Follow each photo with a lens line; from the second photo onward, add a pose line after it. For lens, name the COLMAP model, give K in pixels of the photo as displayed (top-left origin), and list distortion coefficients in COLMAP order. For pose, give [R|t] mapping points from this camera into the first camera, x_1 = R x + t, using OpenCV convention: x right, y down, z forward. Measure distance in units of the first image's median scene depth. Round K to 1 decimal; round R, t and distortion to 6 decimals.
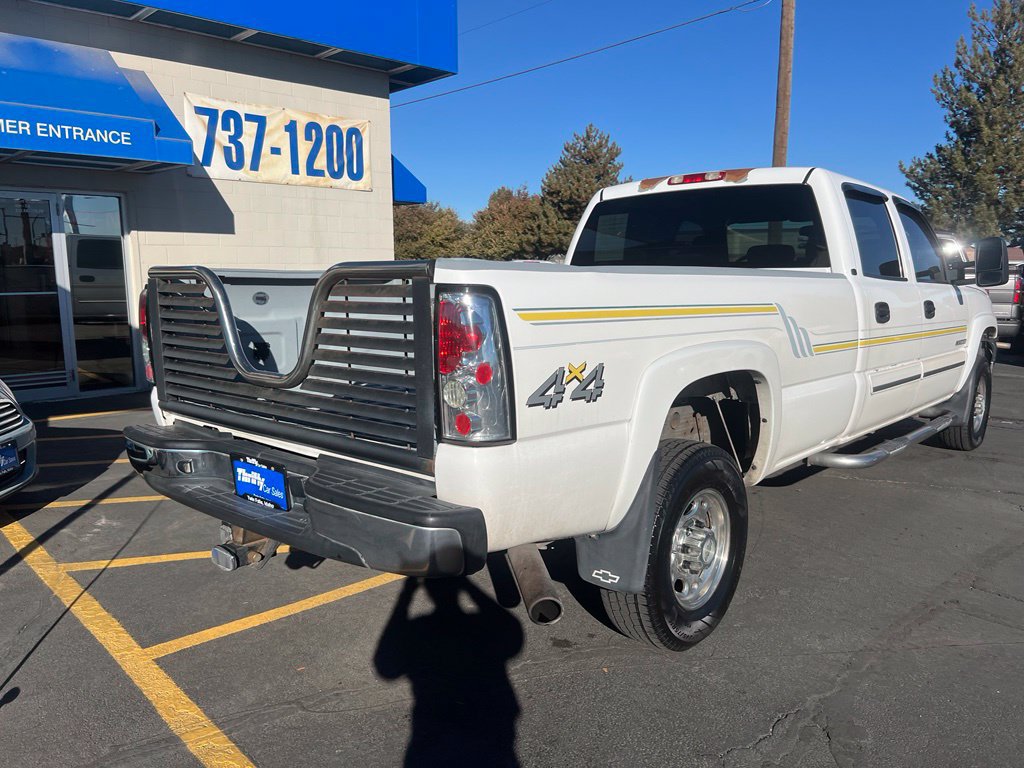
lens RADIAL K [[753.5, 0, 520.9], [0, 753.5, 379.5], [0, 0, 1]] dist [0.040735, -0.048943]
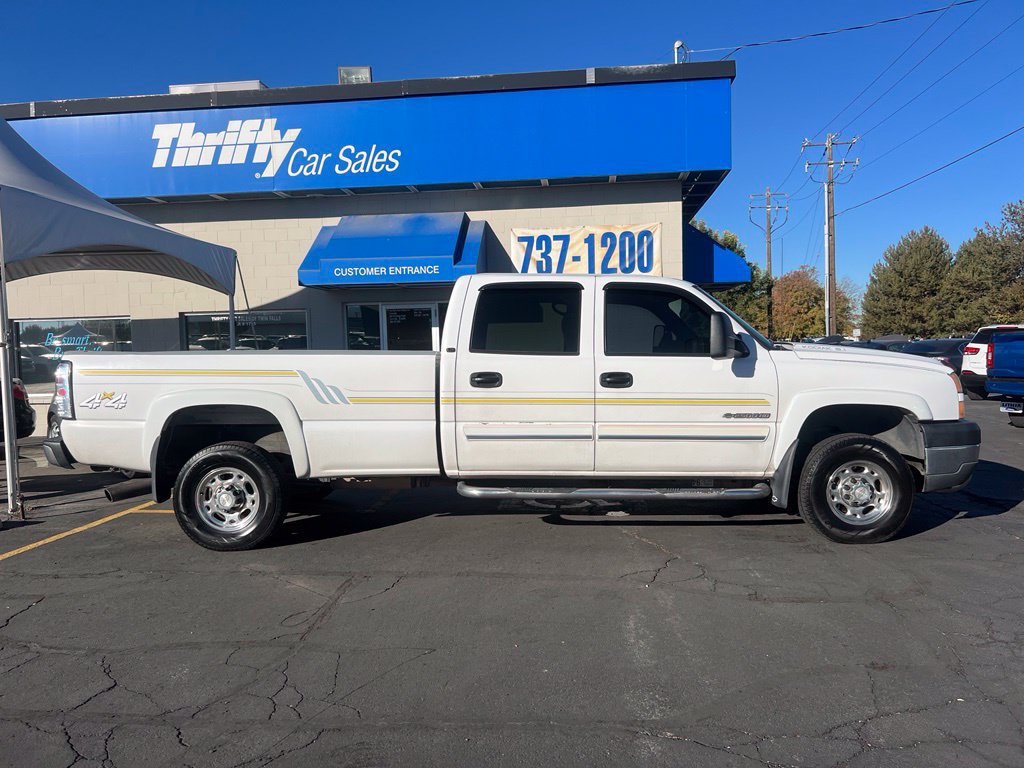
lens RADIAL K [[753.5, 0, 520.9], [0, 753.5, 379.5], [0, 0, 1]] dist [0.040735, -0.048943]
pose [[0.668693, 0.014627, -0.743395, 0.610727], [-0.085808, 0.994644, -0.057614, -0.007437], [0.738571, 0.102315, 0.666367, 0.073125]]
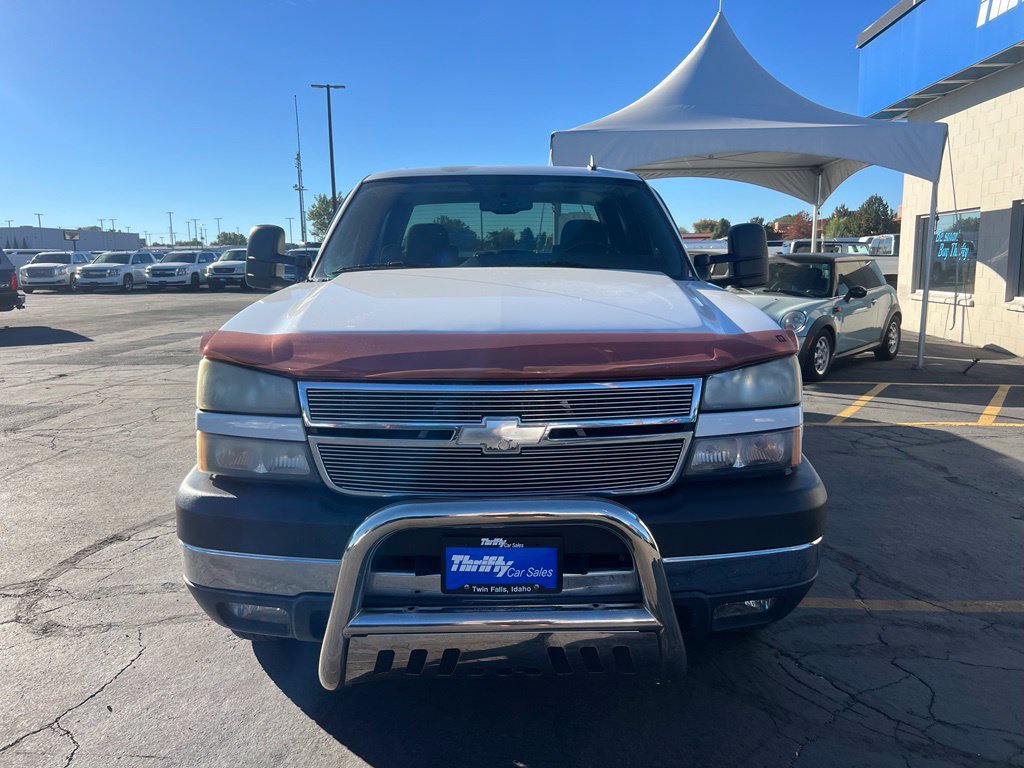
lens RADIAL K [[767.4, 0, 514.6], [0, 767.4, 385.3], [0, 0, 1]] dist [0.036899, -0.048649]
pose [[-0.706842, 0.122418, -0.696698, 0.511185], [-0.088033, 0.962031, 0.258355, -0.130048], [0.701872, 0.243948, -0.669227, 0.883537]]
